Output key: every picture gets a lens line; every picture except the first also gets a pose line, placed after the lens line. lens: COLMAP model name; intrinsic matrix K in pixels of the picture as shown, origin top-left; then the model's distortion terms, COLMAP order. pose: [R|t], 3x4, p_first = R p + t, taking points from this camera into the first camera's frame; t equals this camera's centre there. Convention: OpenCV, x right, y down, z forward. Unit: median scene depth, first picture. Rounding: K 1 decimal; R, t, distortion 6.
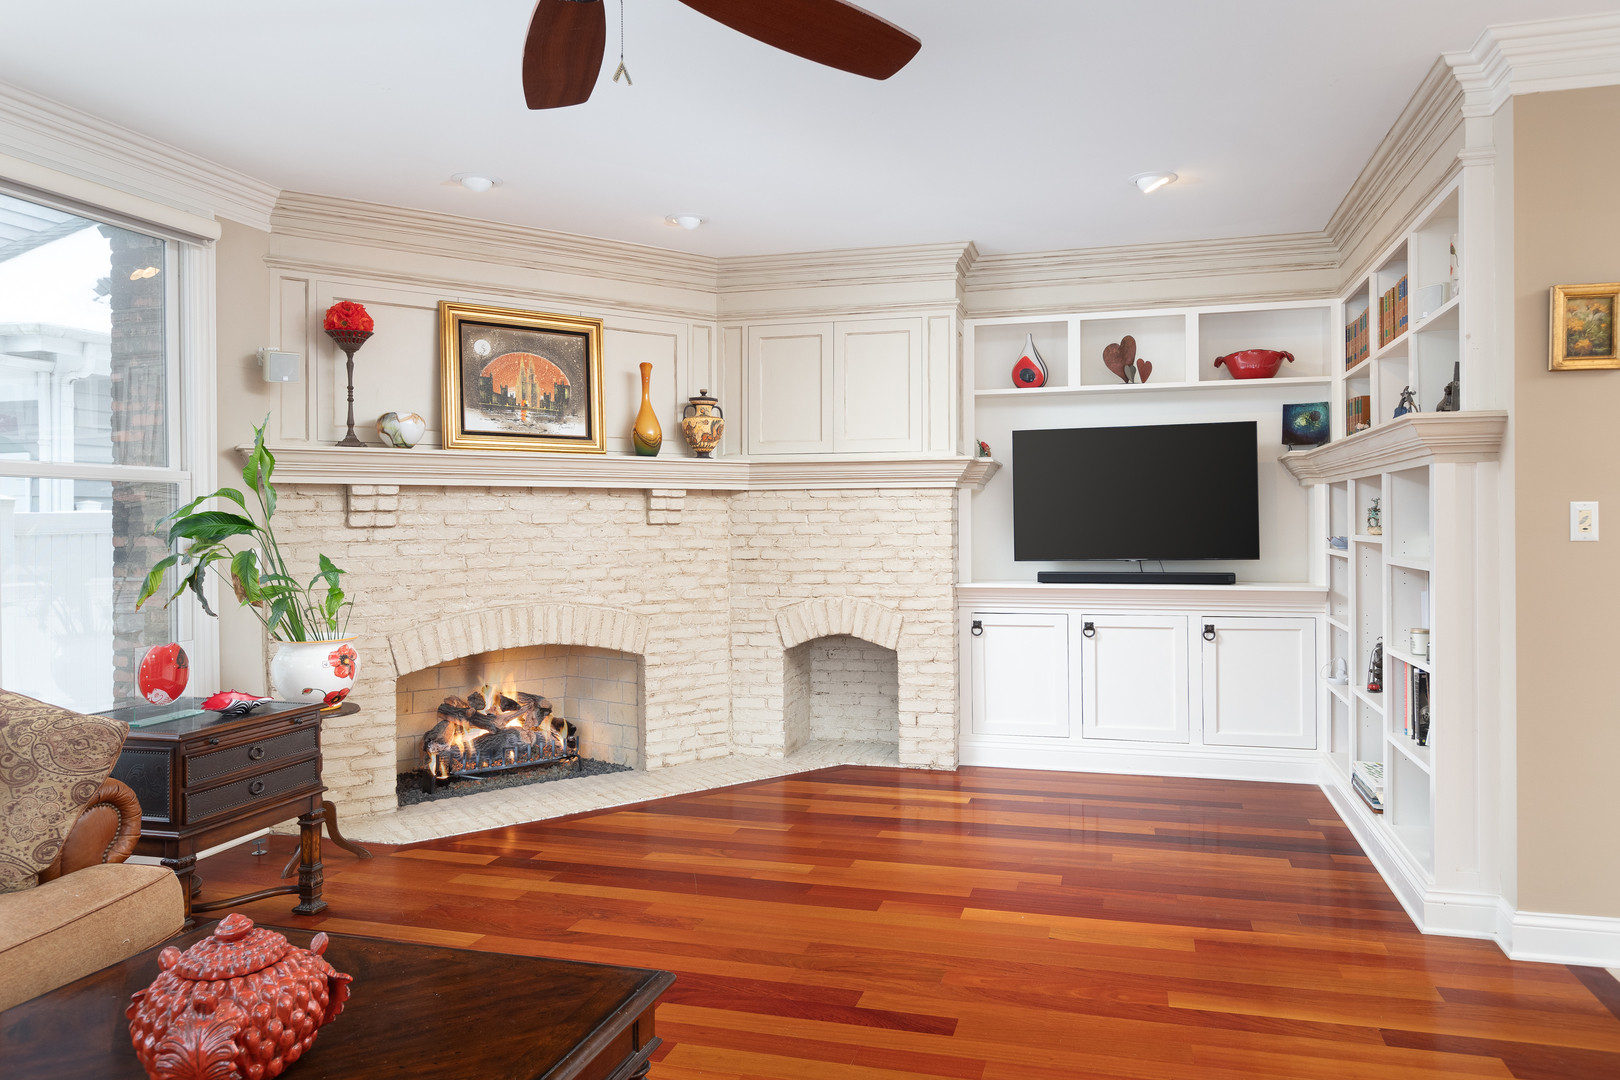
lens RADIAL K [[1071.9, 0, 843.6], [0, 1071.9, 517.8], [0, 0, 1]] dist [0.002850, -0.003706]
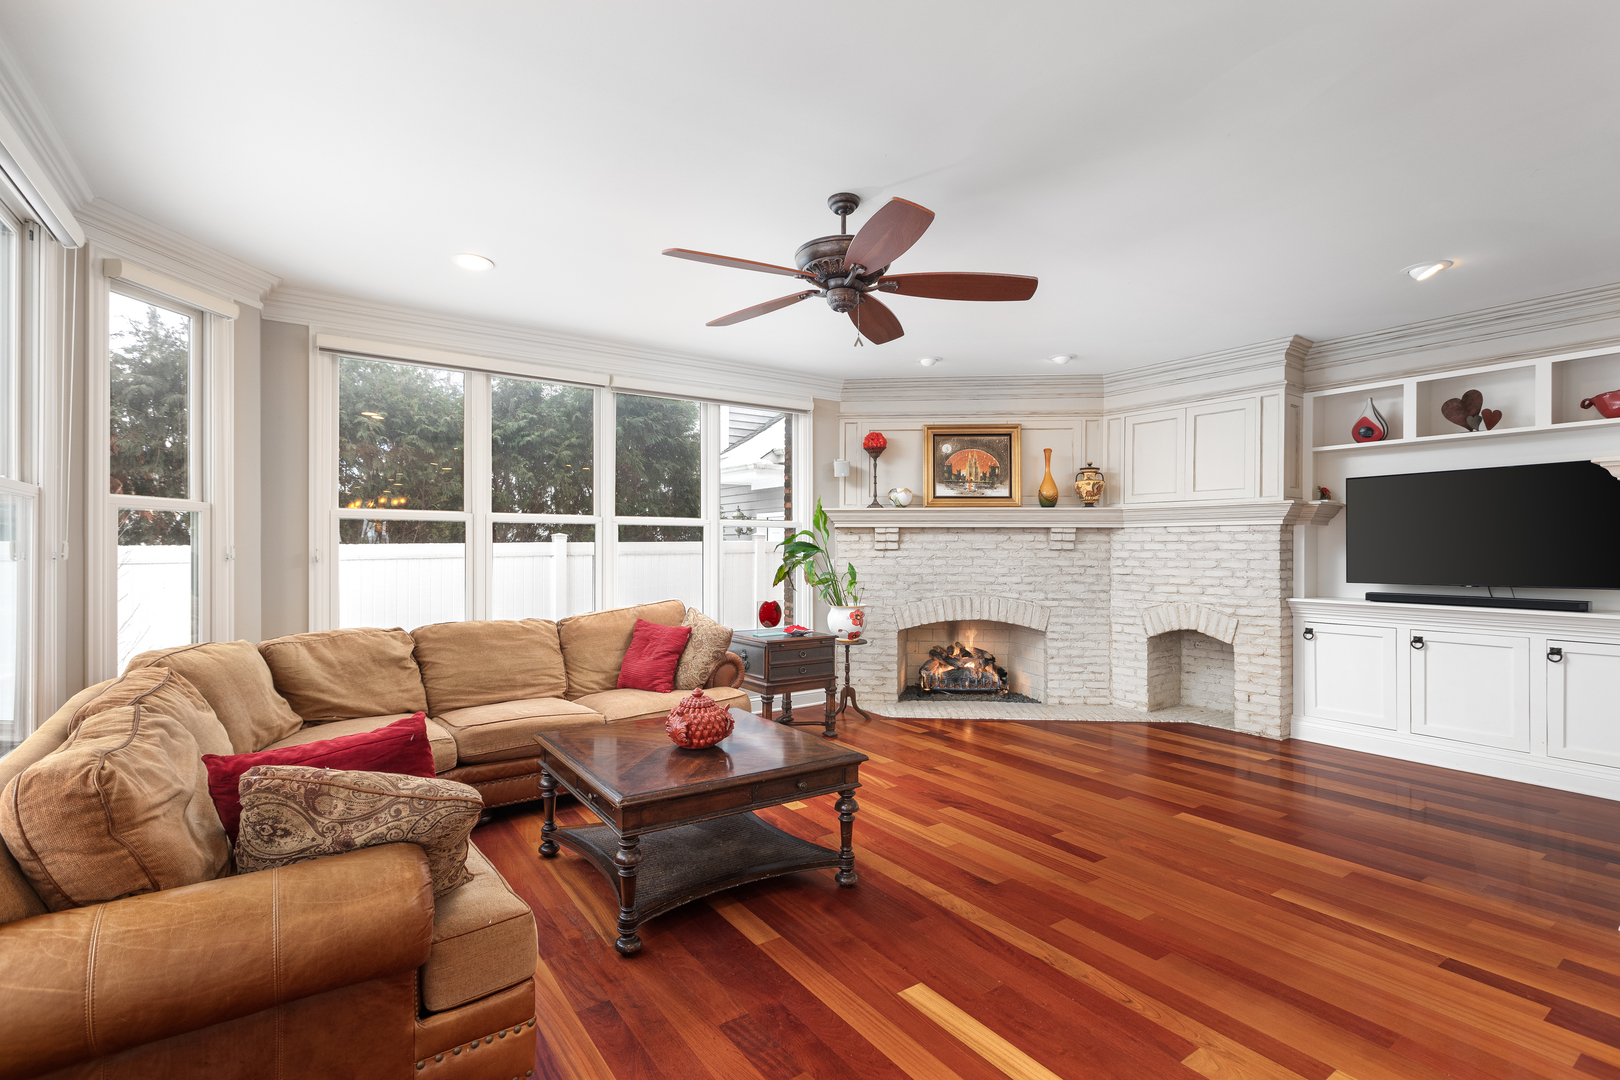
lens RADIAL K [[726.9, 0, 773.8], [0, 726.9, 548.4], [0, 0, 1]] dist [-0.002903, -0.001493]
pose [[0.746351, 0.009301, -0.665488, 0.233182], [-0.005621, 0.999955, 0.007672, -0.002348], [0.665529, -0.001985, 0.746369, -0.077394]]
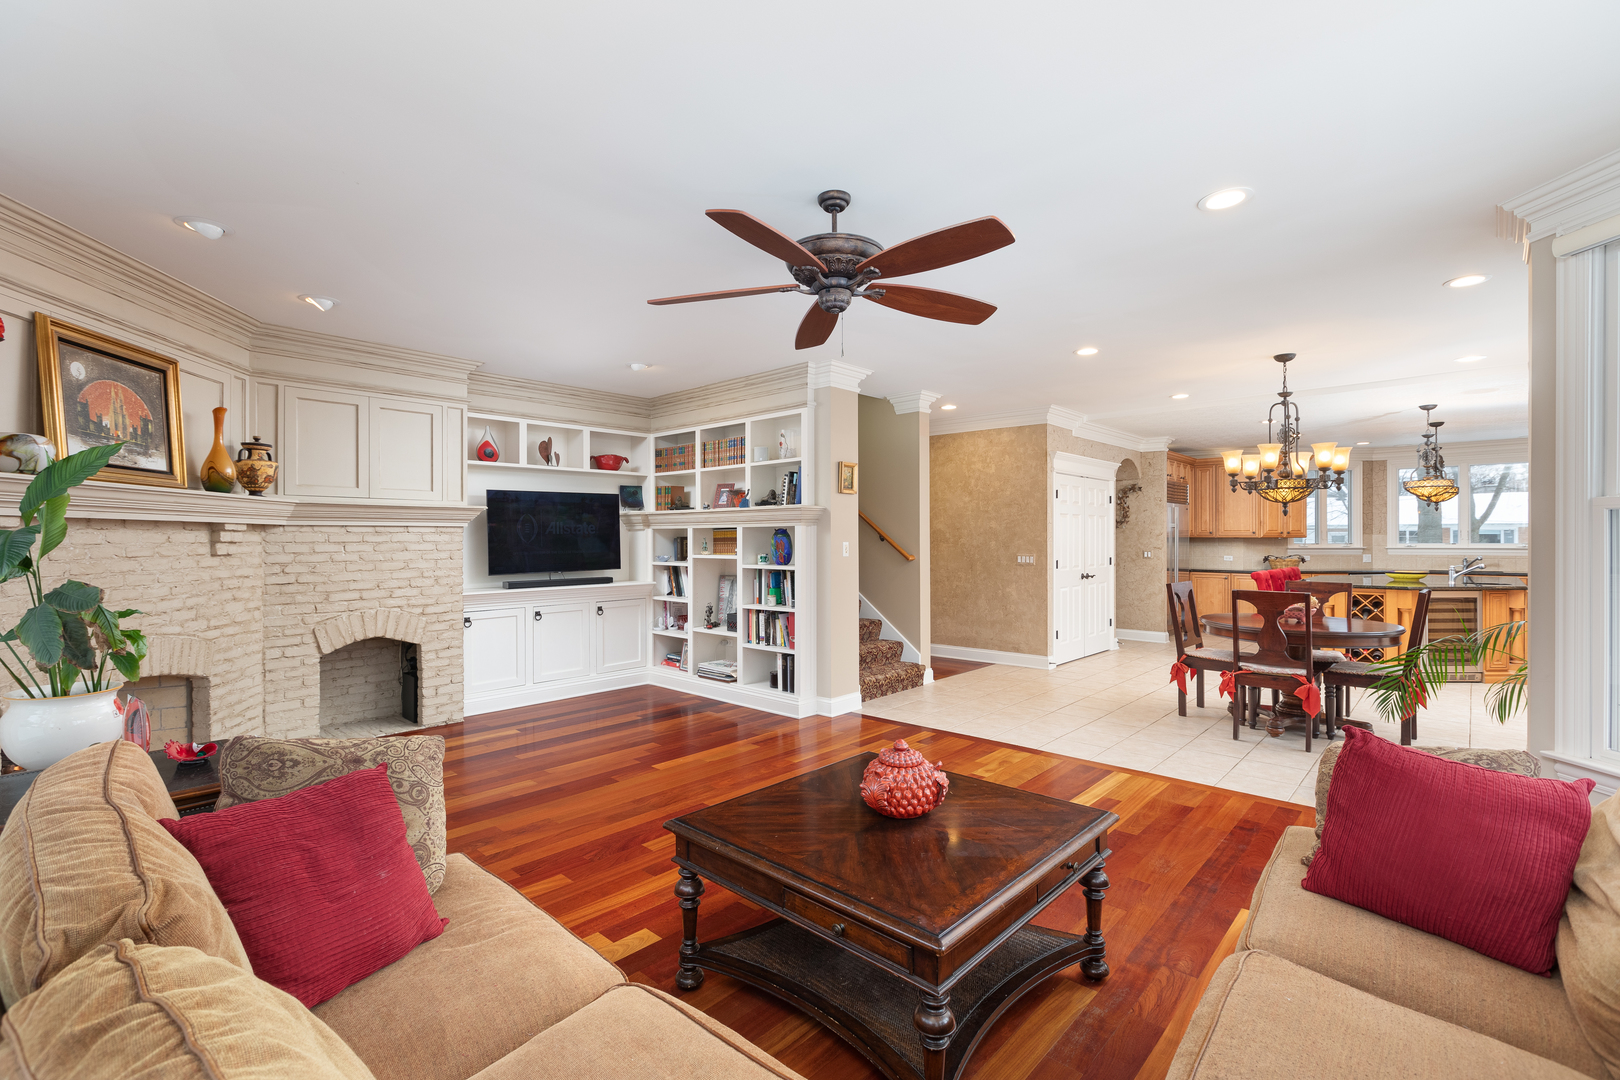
lens RADIAL K [[726.9, 0, 805.9], [0, 726.9, 535.4], [0, 0, 1]] dist [-0.002903, -0.001493]
pose [[0.466485, 0.006914, 0.884502, -0.561157], [-0.002804, 0.999976, -0.006338, -0.011636], [-0.884524, 0.000476, 0.466494, 0.132002]]
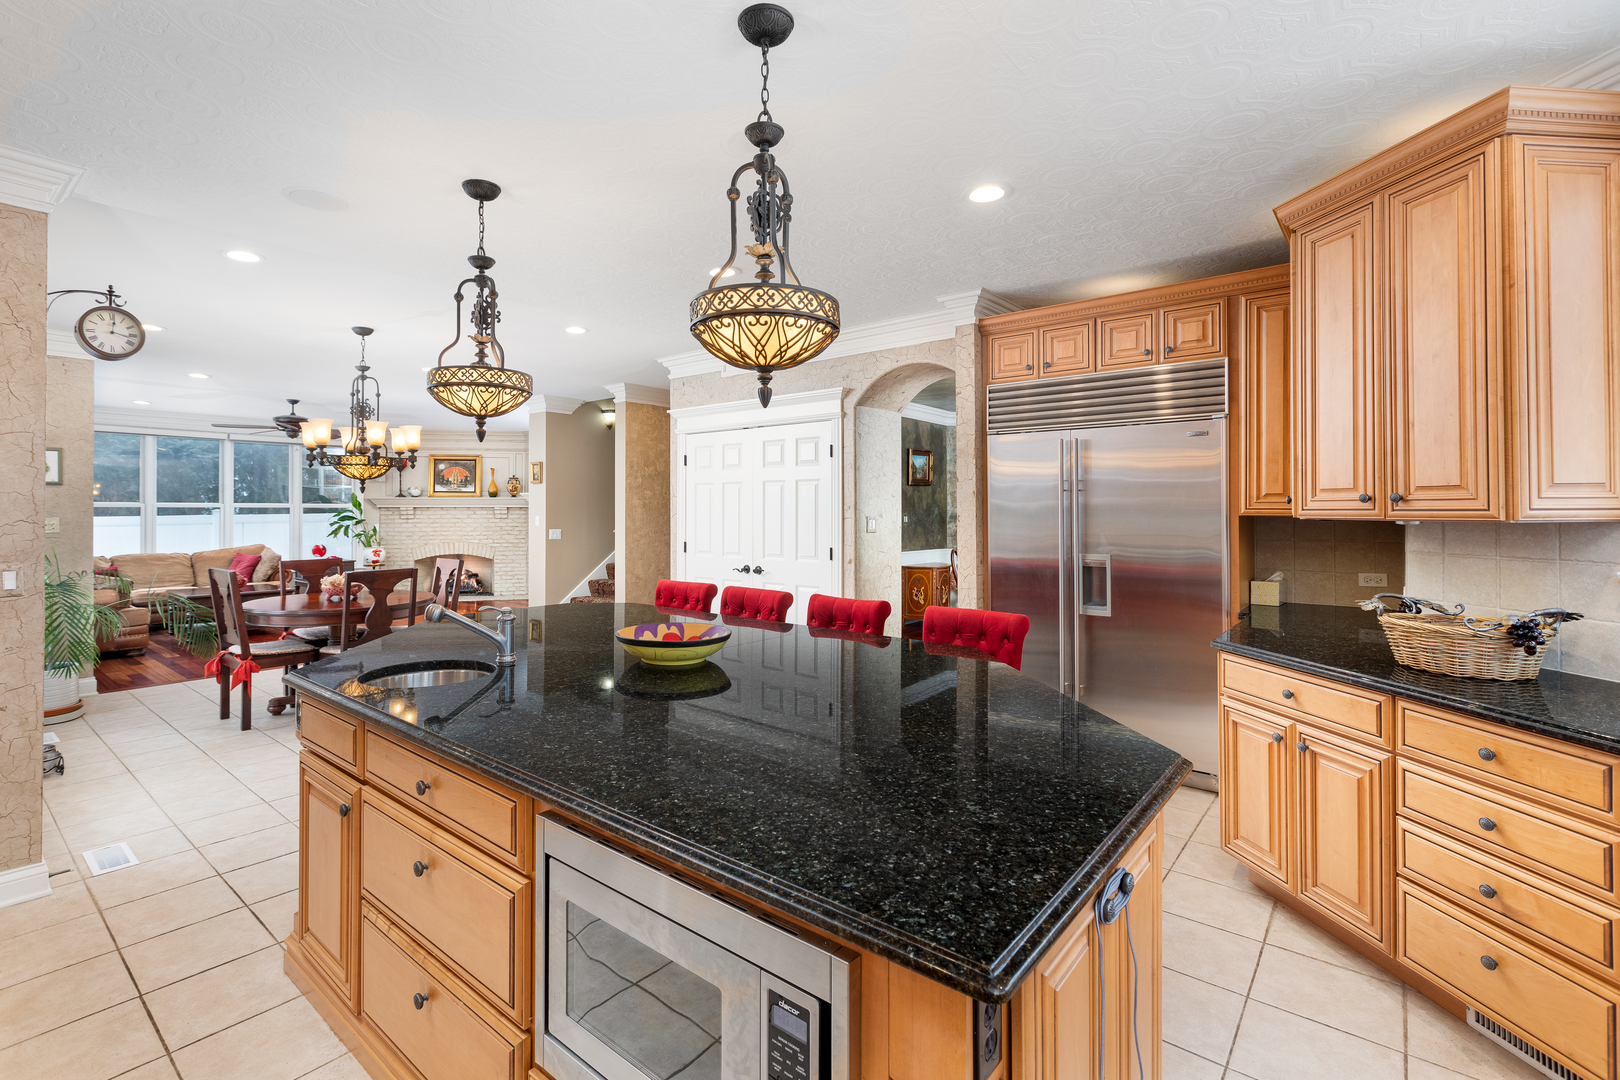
lens RADIAL K [[726.9, 0, 771.3], [0, 726.9, 502.5], [0, 0, 1]] dist [-0.002903, -0.001493]
pose [[0.906388, -0.000599, -0.422446, 1.499366], [-0.002977, 0.999965, -0.007804, -0.027288], [0.422436, 0.008331, 0.906355, -0.618364]]
